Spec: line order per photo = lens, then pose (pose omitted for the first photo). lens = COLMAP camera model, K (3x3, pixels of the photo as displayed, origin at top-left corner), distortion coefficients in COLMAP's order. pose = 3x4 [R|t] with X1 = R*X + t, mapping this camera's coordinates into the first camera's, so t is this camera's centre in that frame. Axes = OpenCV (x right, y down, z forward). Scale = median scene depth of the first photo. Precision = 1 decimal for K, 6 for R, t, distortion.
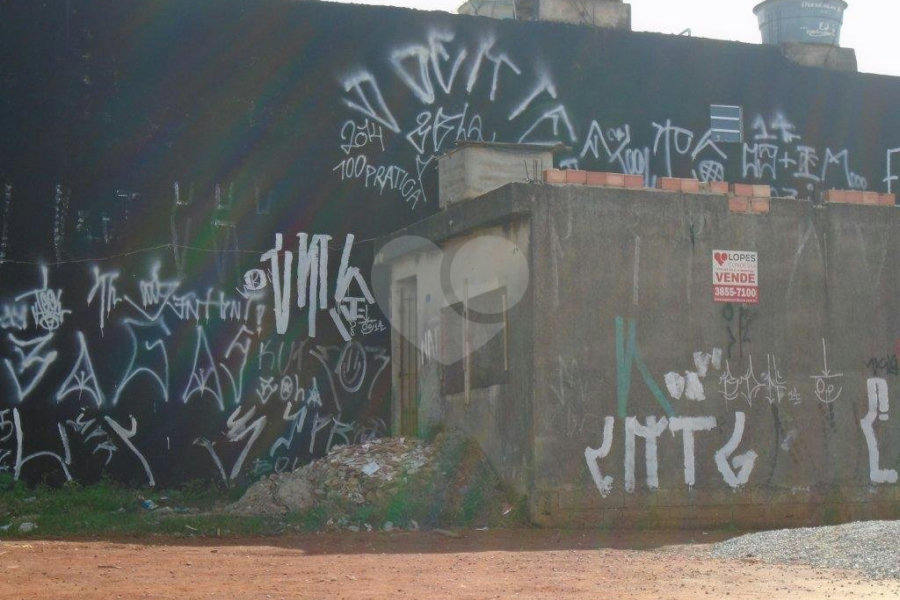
lens RADIAL K [[1209.3, 0, 450.0], [0, 1209.3, 300.0], [0, 0, 1]] dist [-0.024373, -0.005758]
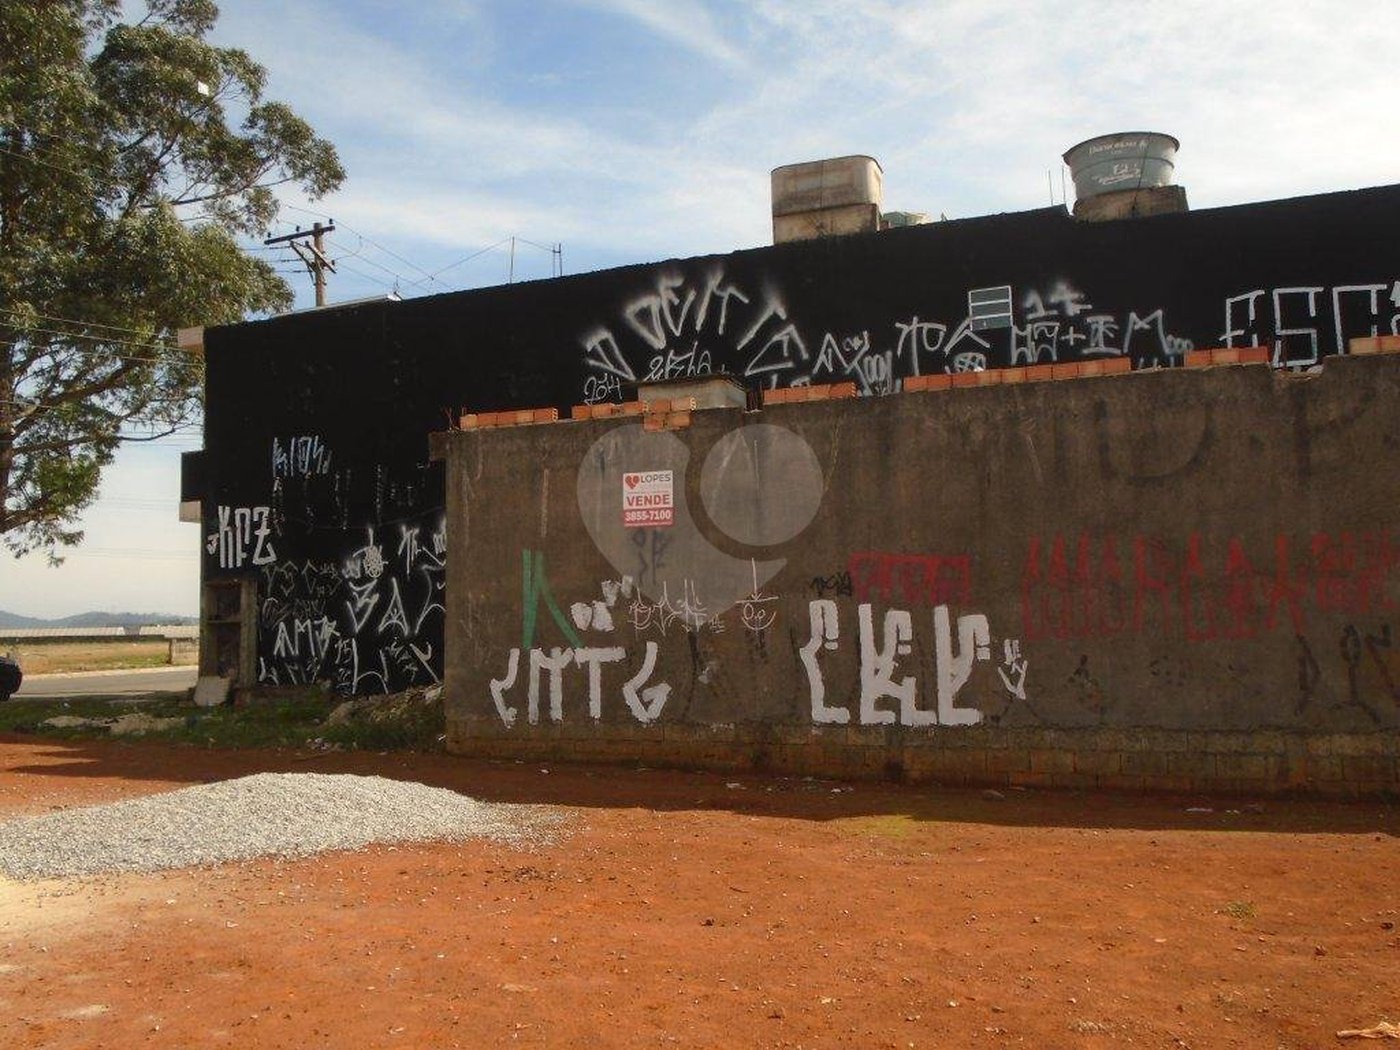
lens RADIAL K [[1053.7, 0, 700.0], [0, 1053.7, 525.0], [0, 0, 1]] dist [-0.039046, 0.024530]
pose [[0.807473, -0.072096, -0.585482, 0.619194], [0.075836, 0.996955, -0.018174, 0.015556], [0.585009, -0.029725, 0.810482, 0.290811]]
